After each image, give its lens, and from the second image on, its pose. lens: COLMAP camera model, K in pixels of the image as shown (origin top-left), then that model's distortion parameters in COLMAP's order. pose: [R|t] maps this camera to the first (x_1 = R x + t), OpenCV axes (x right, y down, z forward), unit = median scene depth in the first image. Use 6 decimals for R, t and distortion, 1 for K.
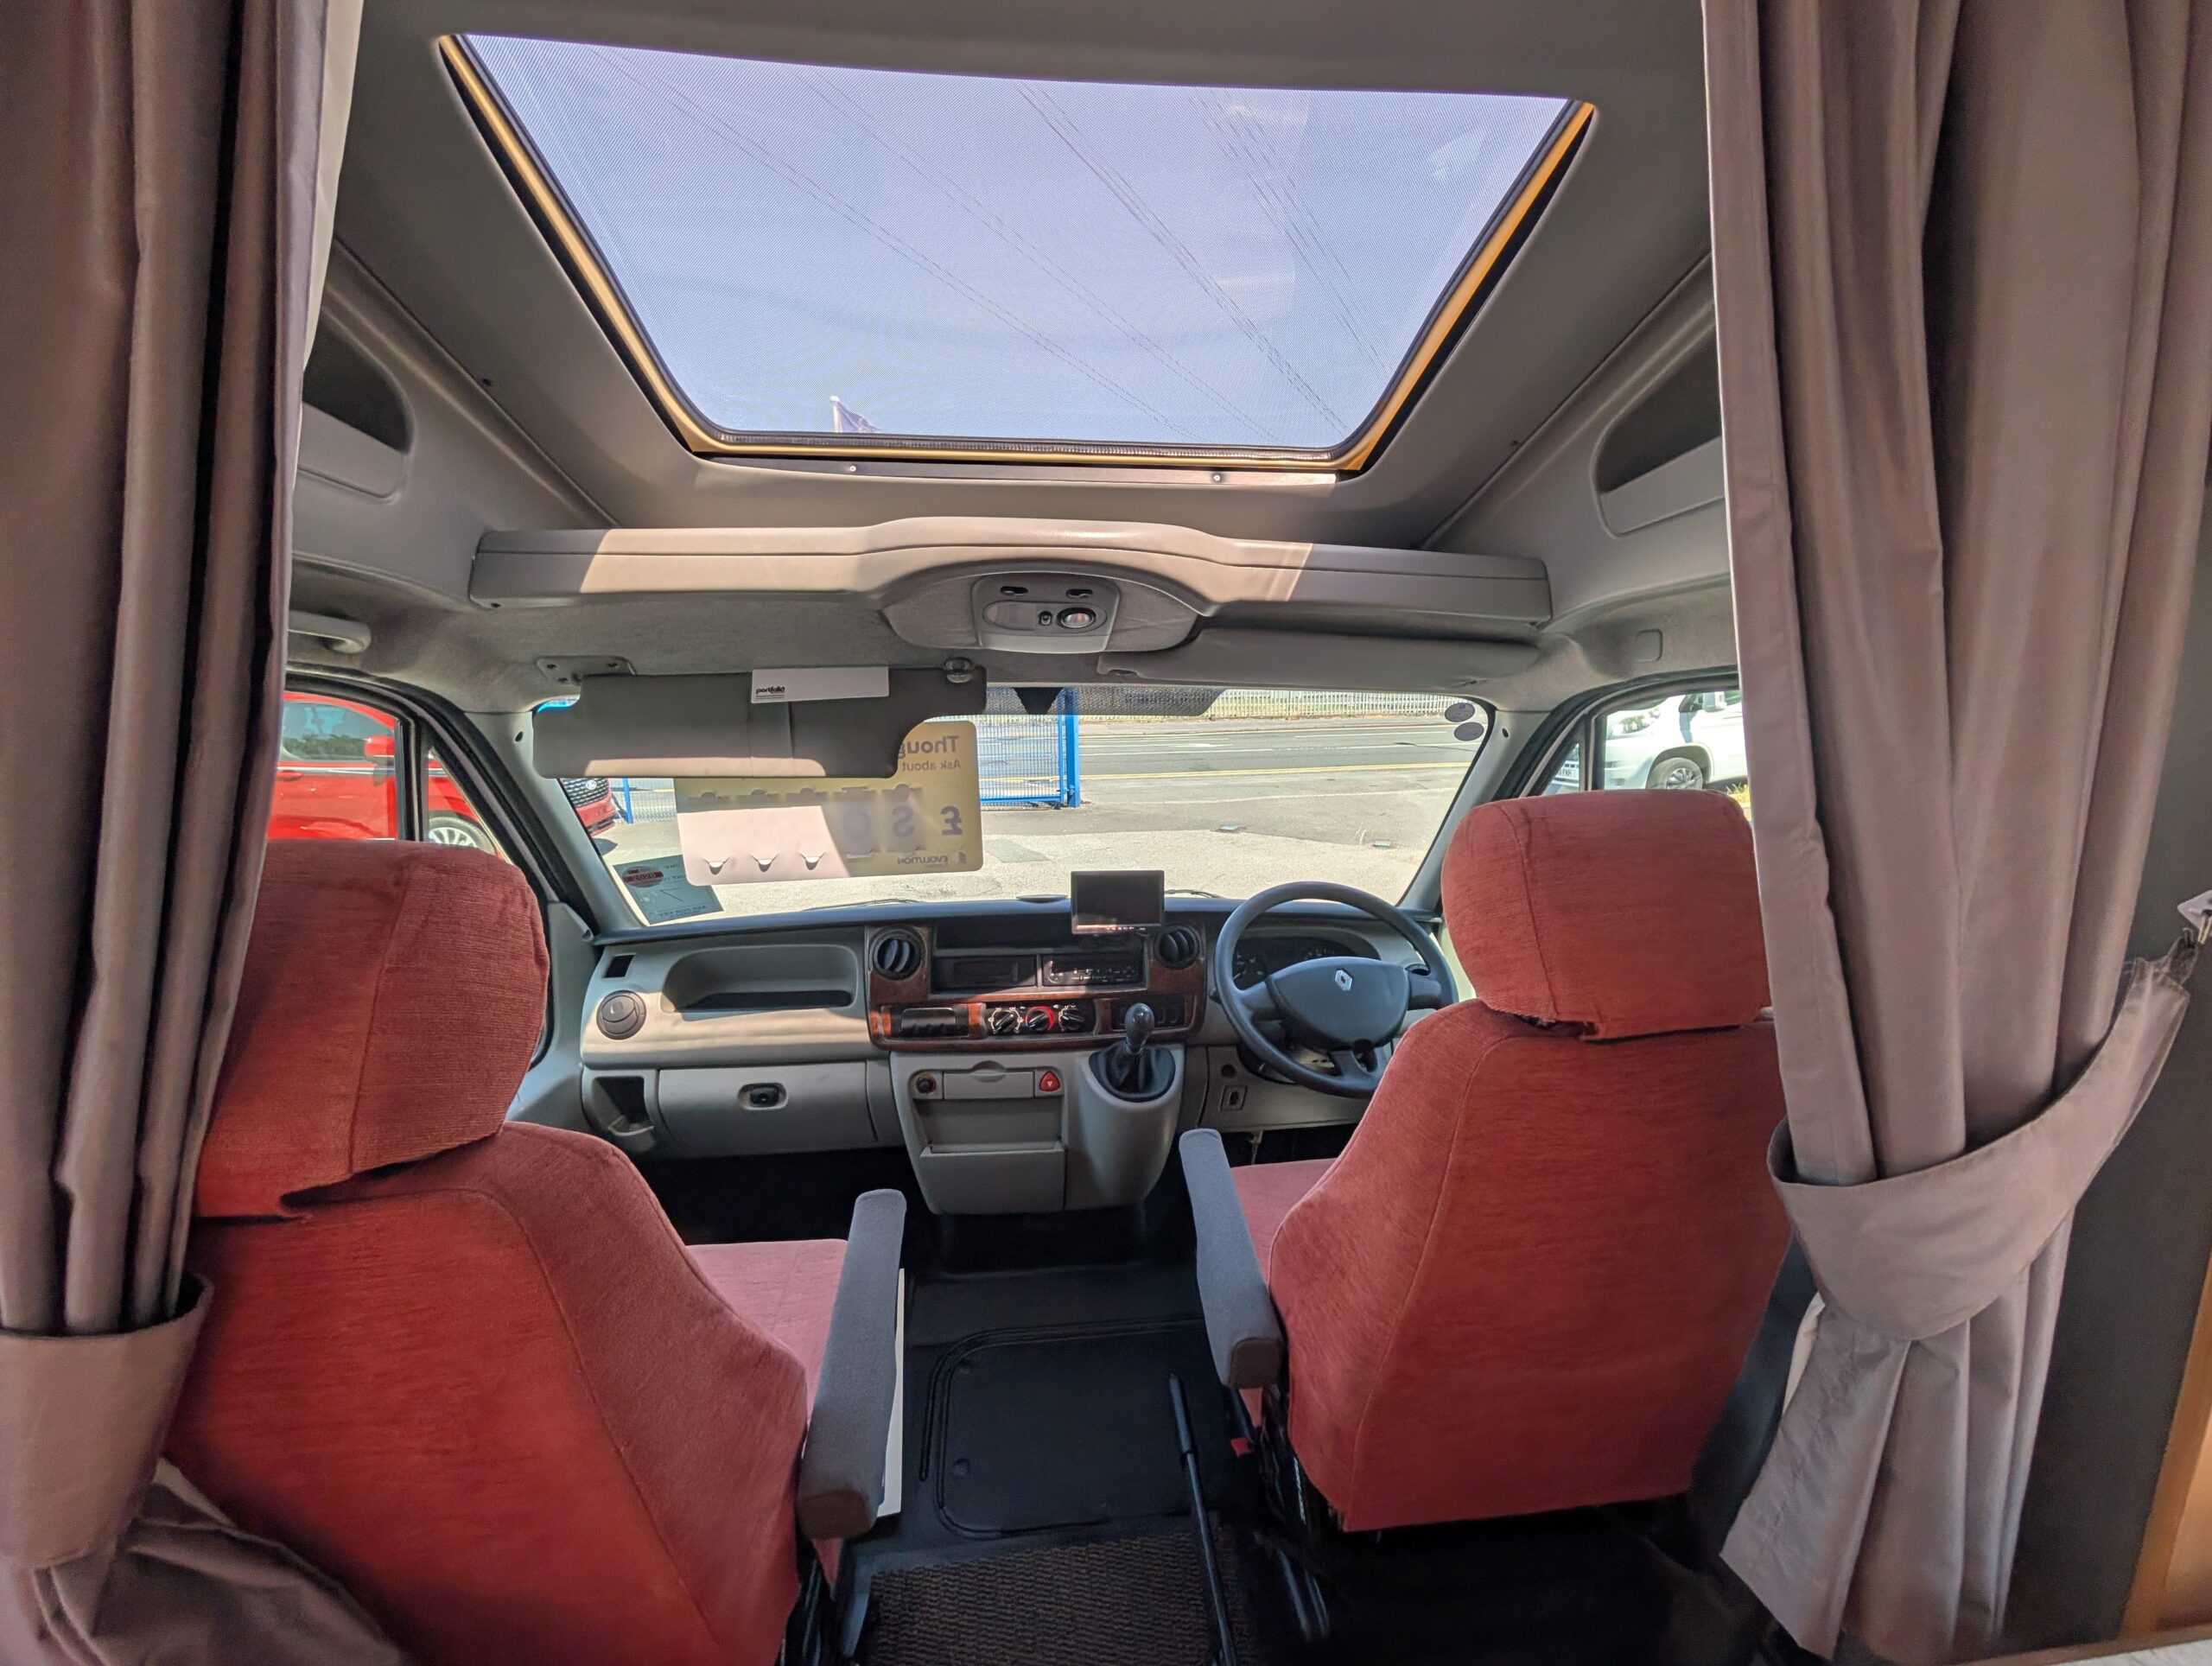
lens RADIAL K [[794.9, 0, 1109.0], [0, 794.9, 826.6], [0, 0, 1]] dist [-0.010604, -0.000041]
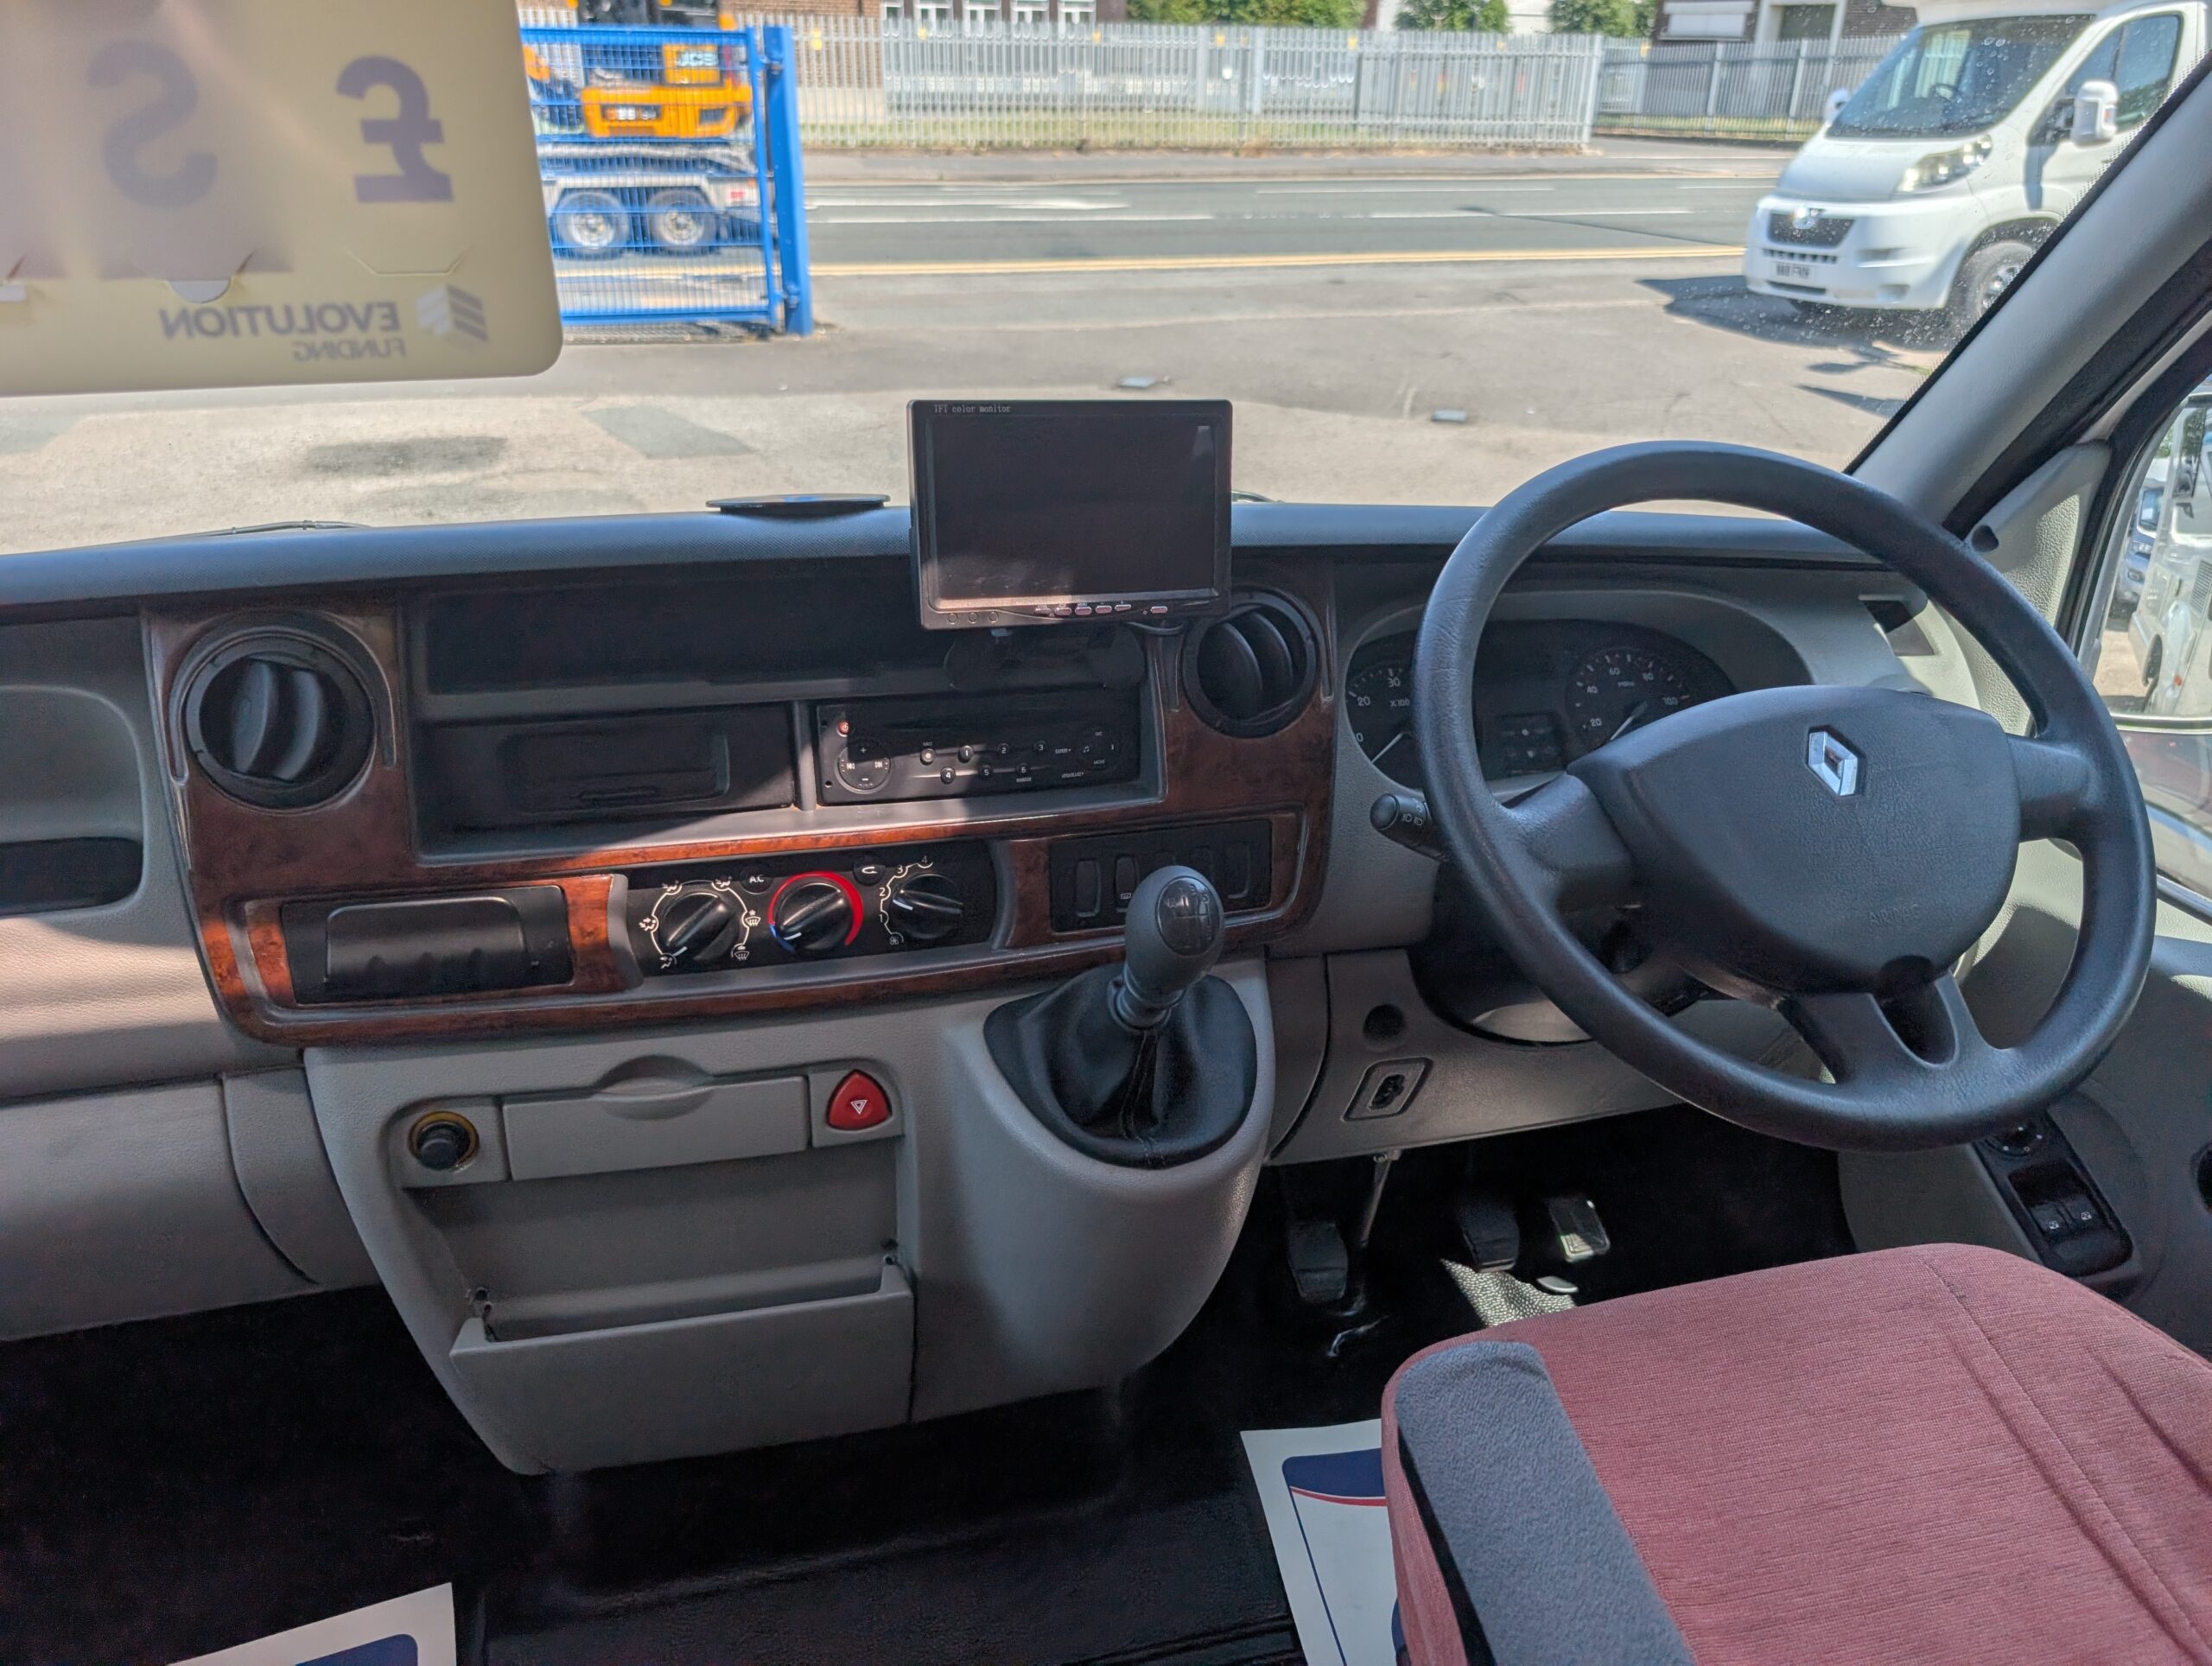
lens RADIAL K [[1567.2, 0, 1104.1], [0, 1567.2, 830.4], [0, 0, 1]] dist [0.007284, -0.005001]
pose [[0.989766, -0.038459, 0.137422, -0.059858], [-0.000196, 0.962632, 0.270813, 0.051097], [-0.142702, -0.268069, 0.952772, 0.426325]]
